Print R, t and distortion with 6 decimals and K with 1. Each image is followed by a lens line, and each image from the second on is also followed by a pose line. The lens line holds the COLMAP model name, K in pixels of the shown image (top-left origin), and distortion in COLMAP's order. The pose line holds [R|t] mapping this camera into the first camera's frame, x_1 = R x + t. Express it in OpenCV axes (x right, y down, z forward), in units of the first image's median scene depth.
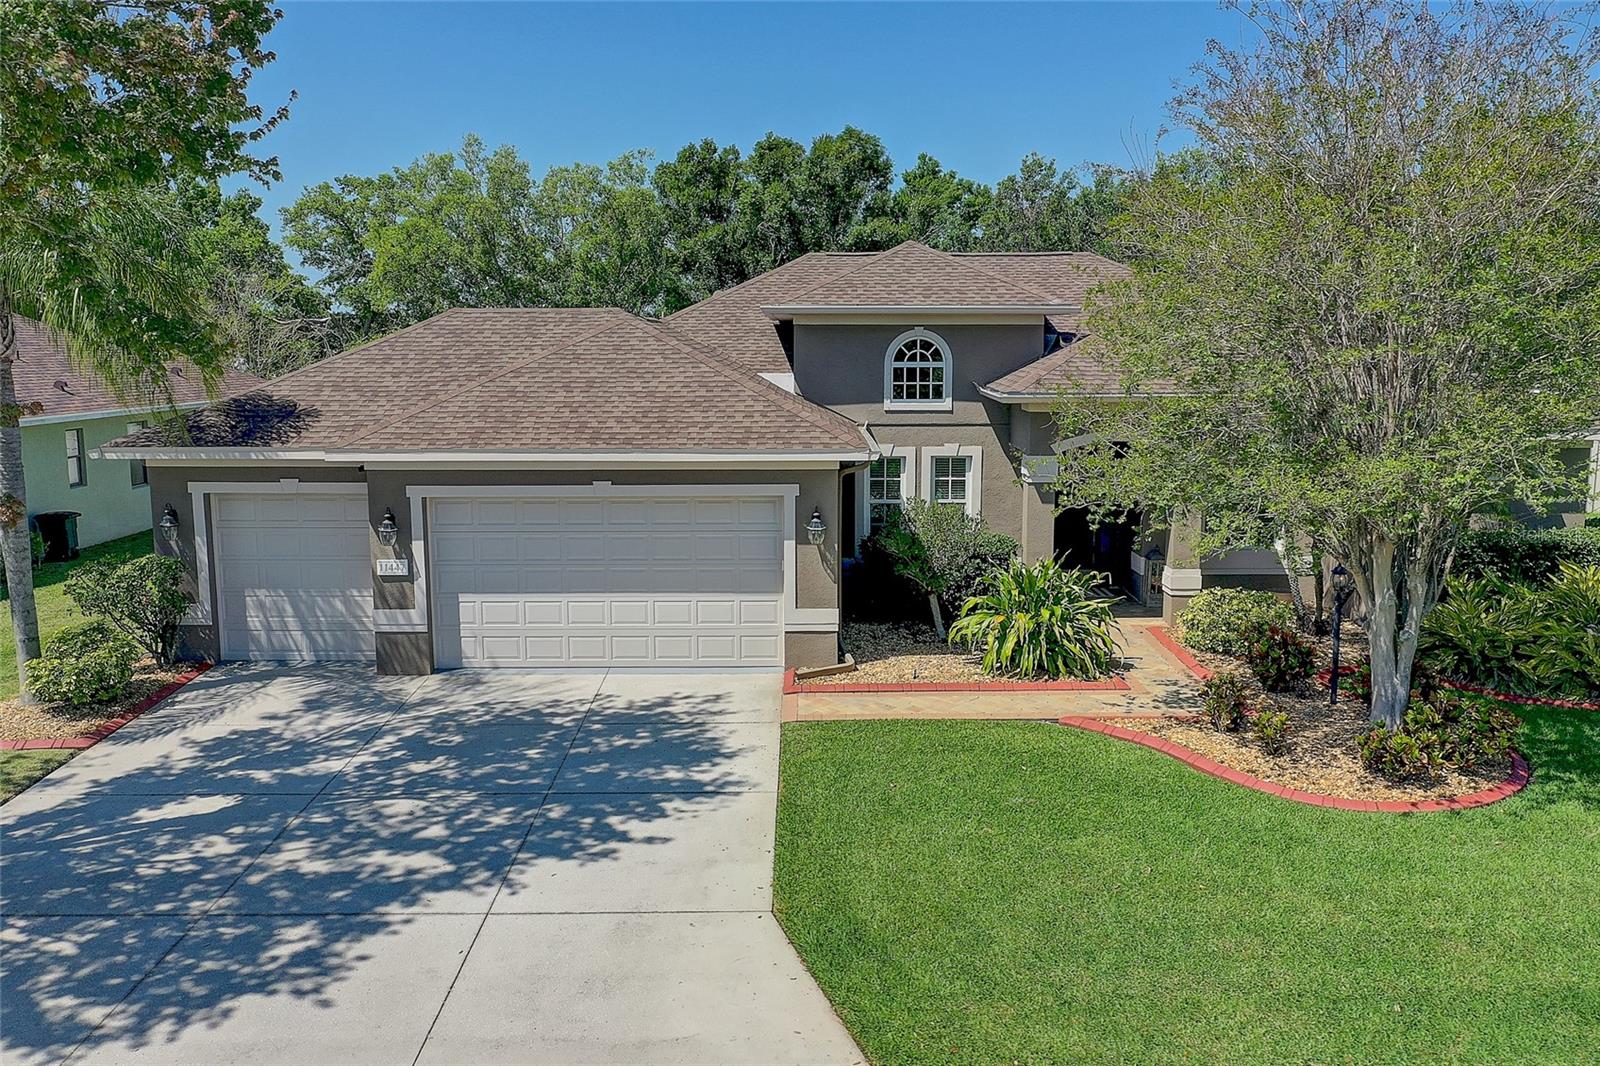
lens RADIAL K [[1271.1, 0, 799.7], [0, 1271.1, 533.9], [0, 0, 1]] dist [-0.000905, -0.004961]
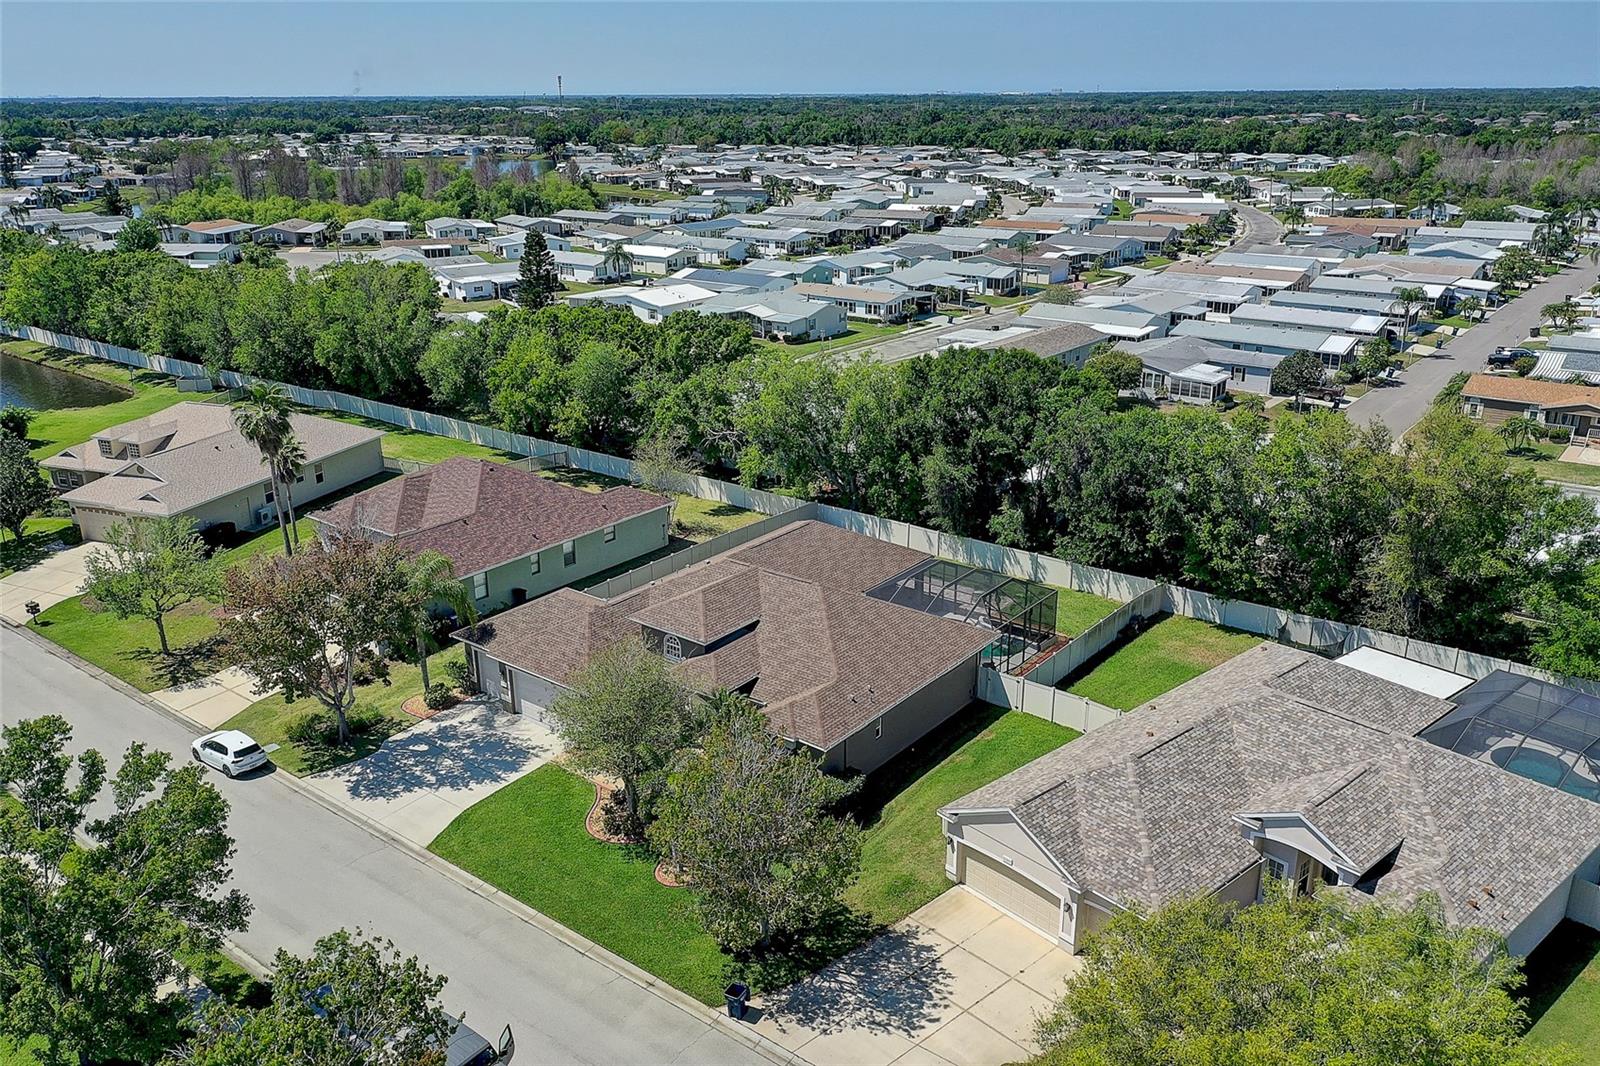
lens RADIAL K [[1271.1, 0, 800.1], [0, 1271.1, 532.7], [0, 0, 1]] dist [-0.000905, -0.004961]
pose [[0.787282, 0.203893, -0.581907, 3.015976], [-0.085596, 0.970747, 0.224331, -1.632801], [0.610623, -0.126802, 0.781703, -1.591604]]
